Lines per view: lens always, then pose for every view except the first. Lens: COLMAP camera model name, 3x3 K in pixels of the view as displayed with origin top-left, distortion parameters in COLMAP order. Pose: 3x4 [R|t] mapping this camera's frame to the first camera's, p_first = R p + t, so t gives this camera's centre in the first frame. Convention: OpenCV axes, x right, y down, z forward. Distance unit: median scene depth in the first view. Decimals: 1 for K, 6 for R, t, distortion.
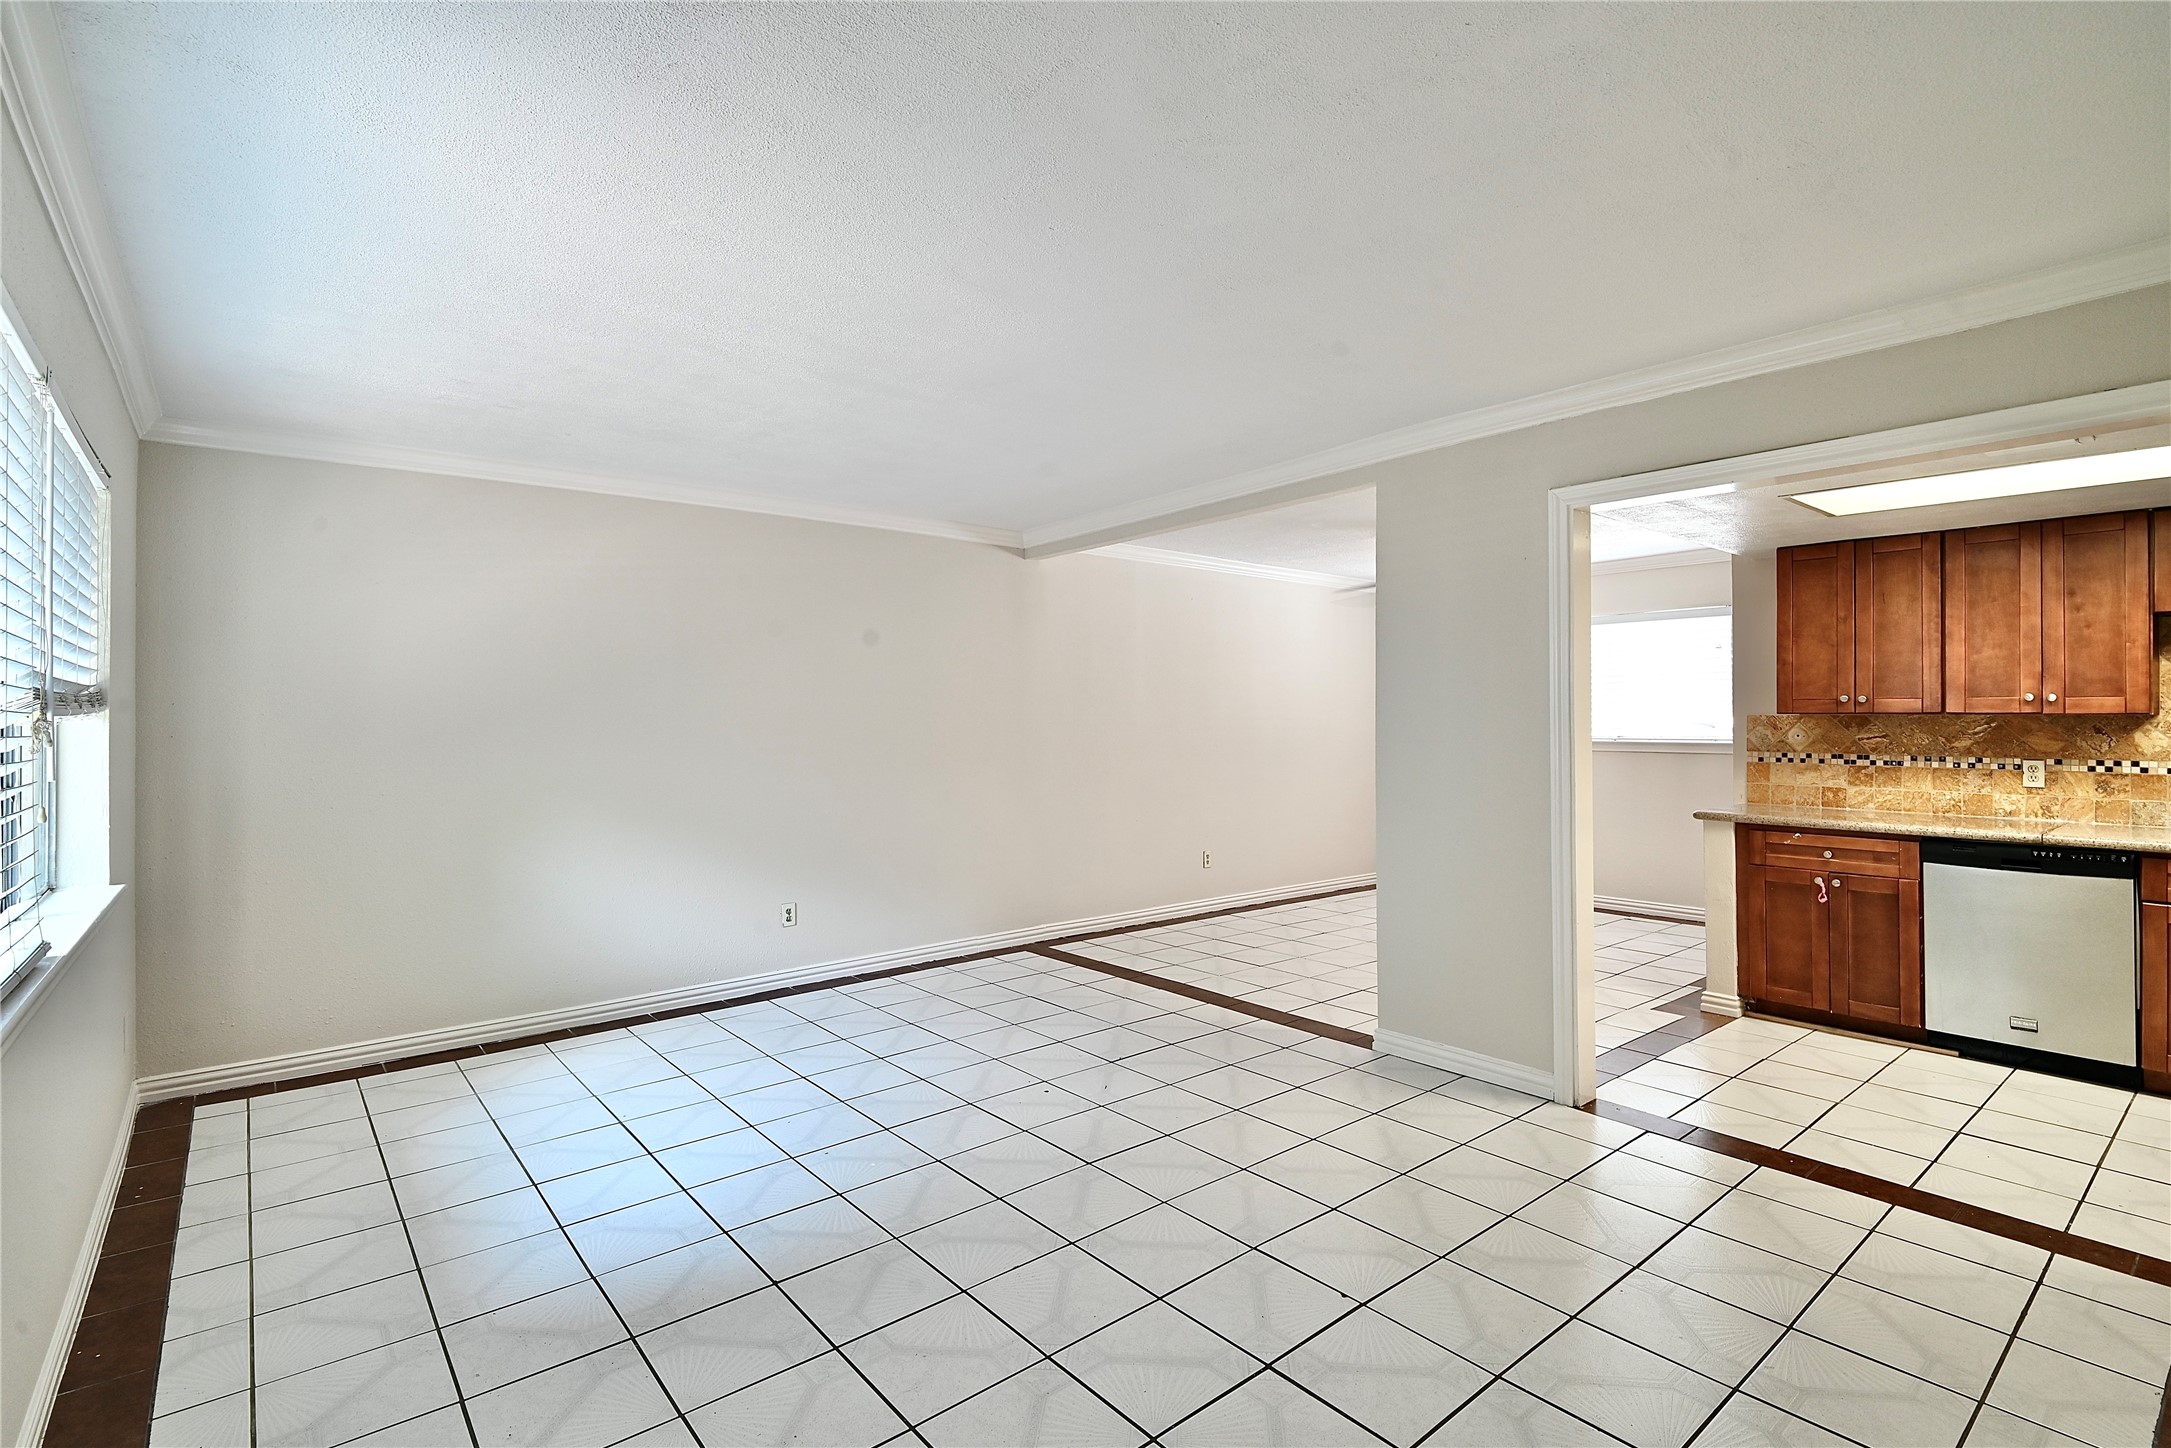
lens RADIAL K [[1015.6, 0, 1113.0], [0, 1015.6, 708.8], [0, 0, 1]] dist [-0.007285, -0.001173]
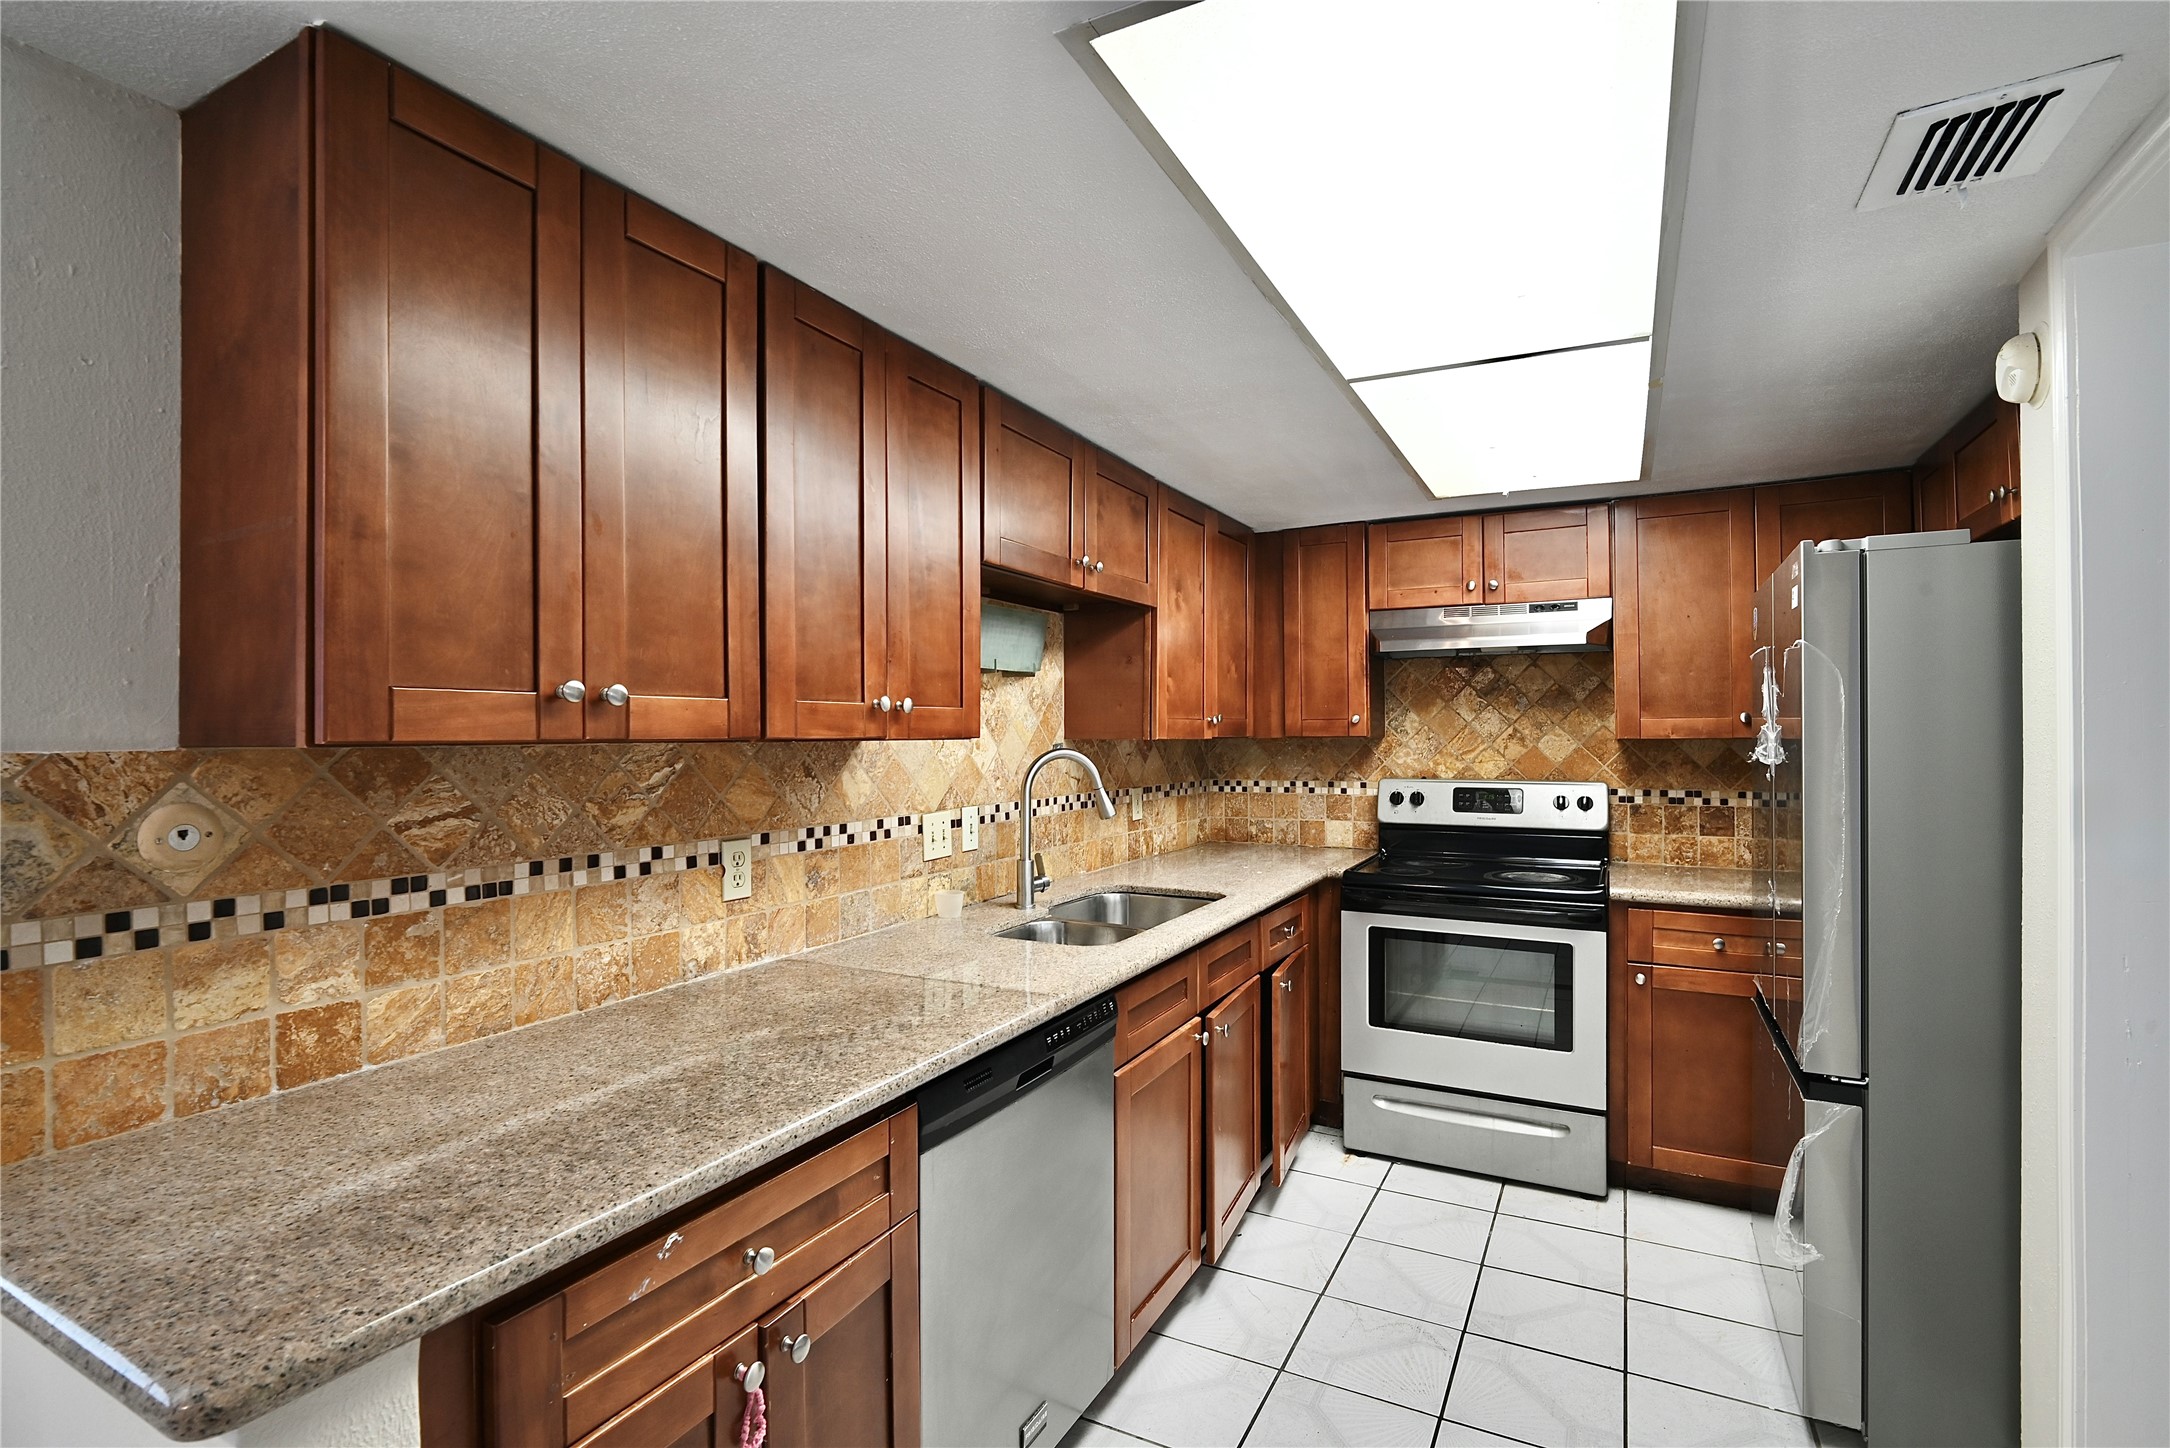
lens RADIAL K [[1015.1, 0, 1071.0], [0, 1015.1, 725.8], [0, 0, 1]] dist [-0.007285, -0.001173]
pose [[-0.372607, 0.006659, 0.927965, 0.421718], [-0.000360, 0.999973, -0.007320, 0.001872], [-0.927989, -0.003061, -0.372595, 1.024982]]
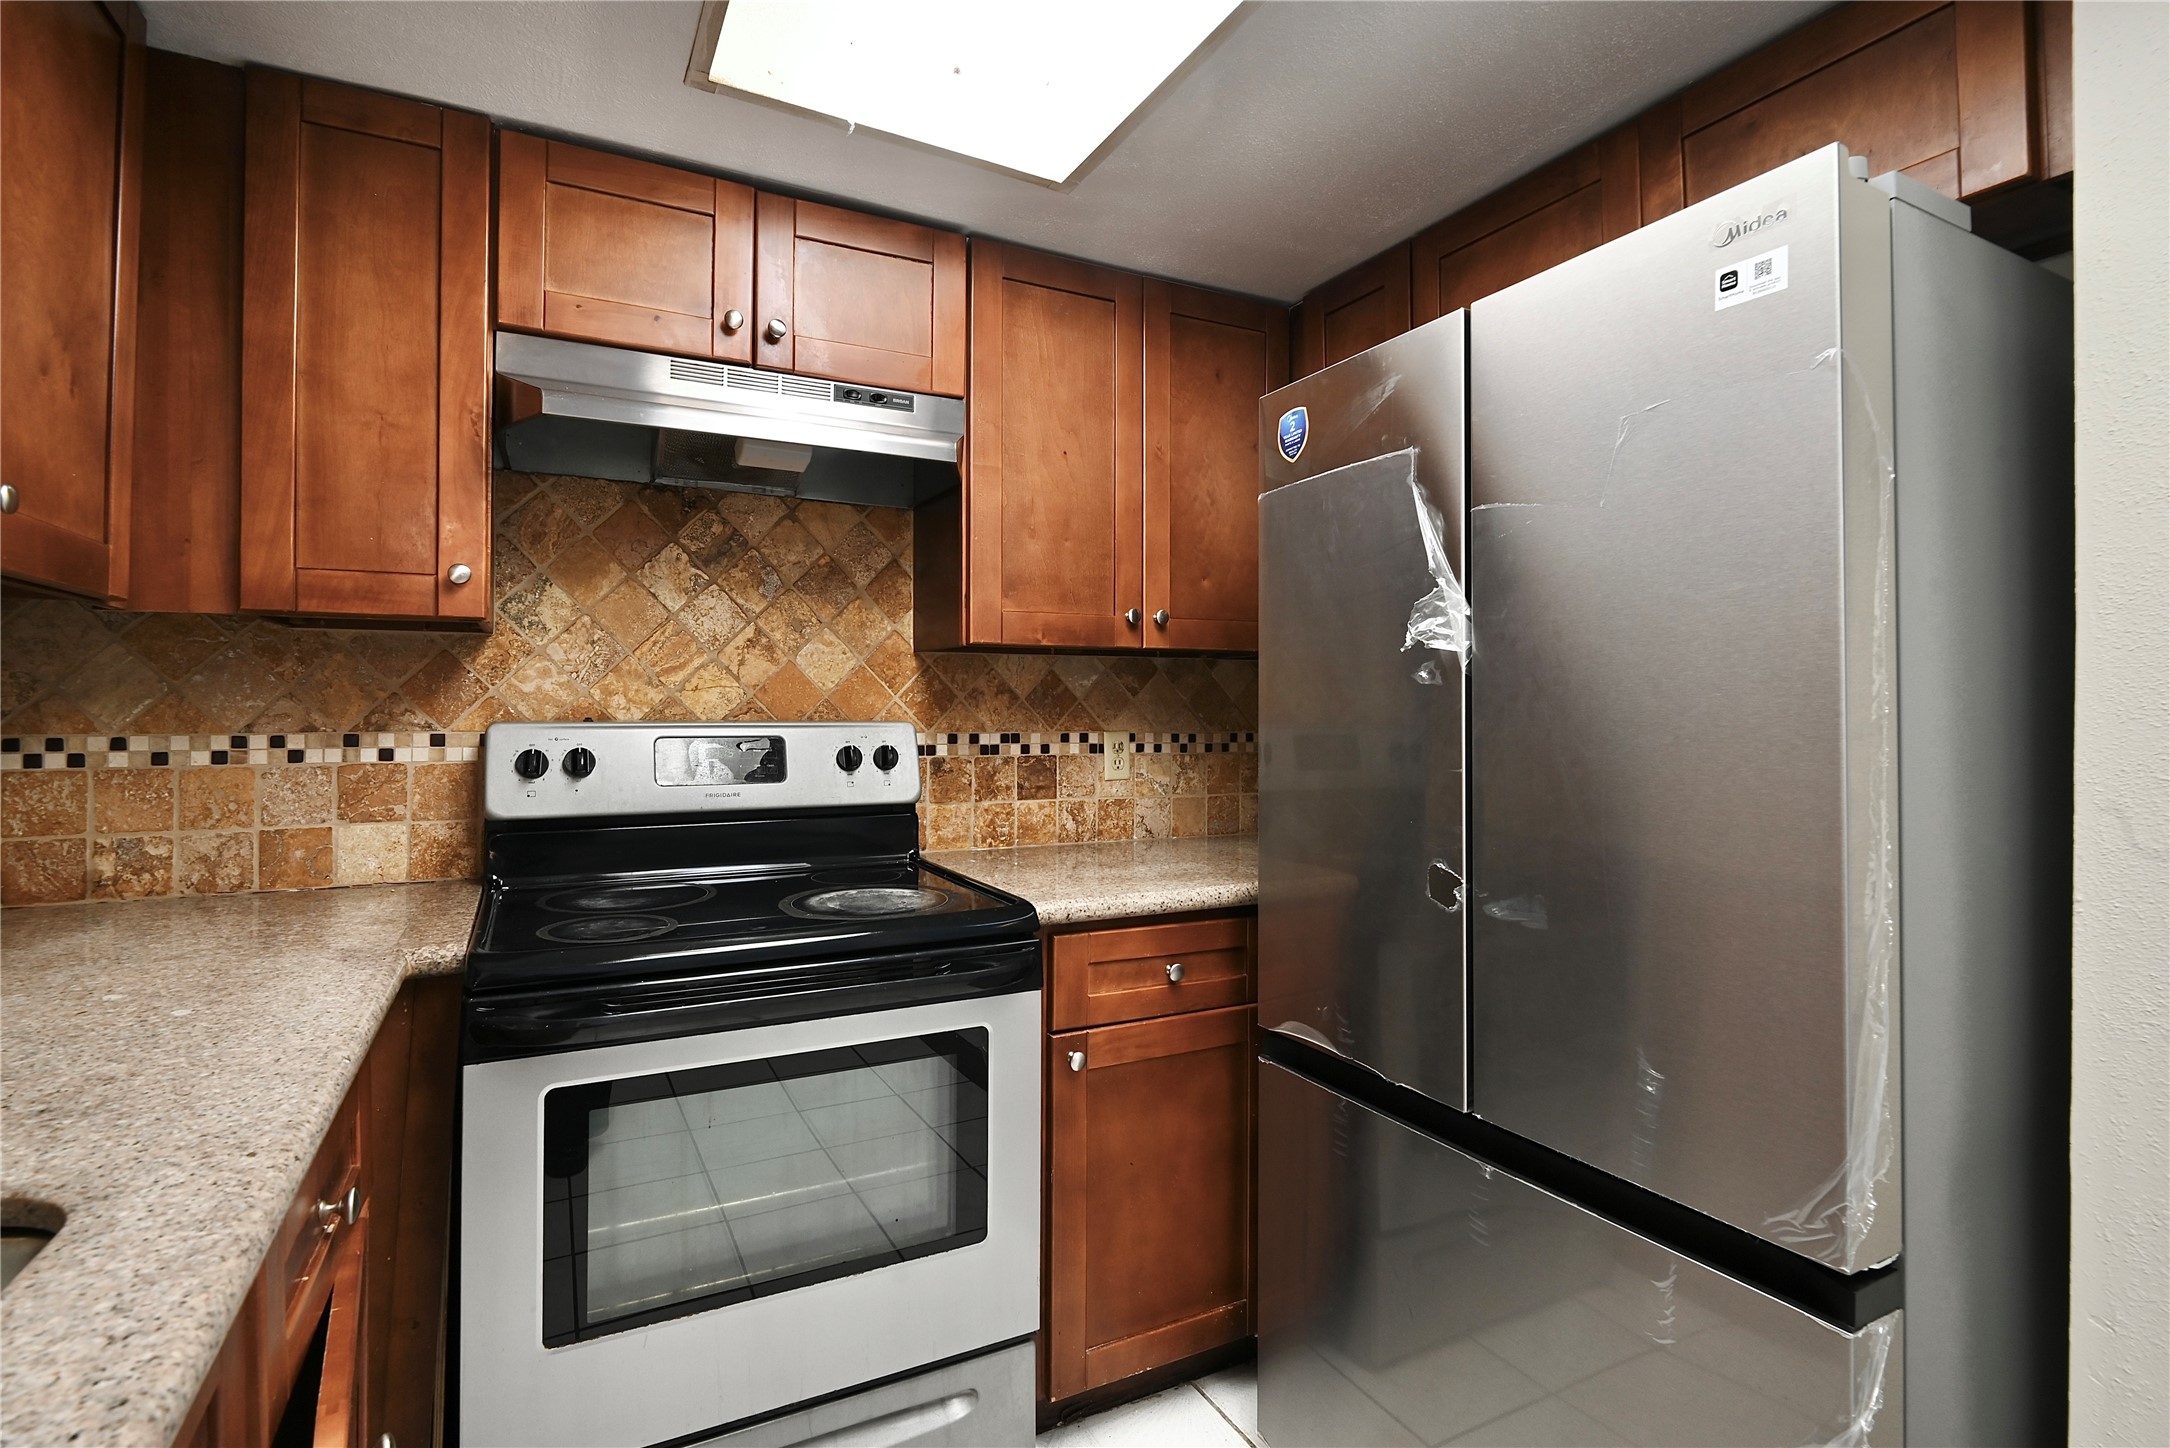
lens RADIAL K [[1015.1, 0, 1066.0], [0, 1015.1, 700.2], [0, 0, 1]] dist [-0.007285, -0.001173]
pose [[-0.977981, -0.000800, 0.208693, 0.829690], [-0.004605, 0.999832, -0.017744, 0.038083], [-0.208644, -0.018315, -0.977820, 0.793608]]
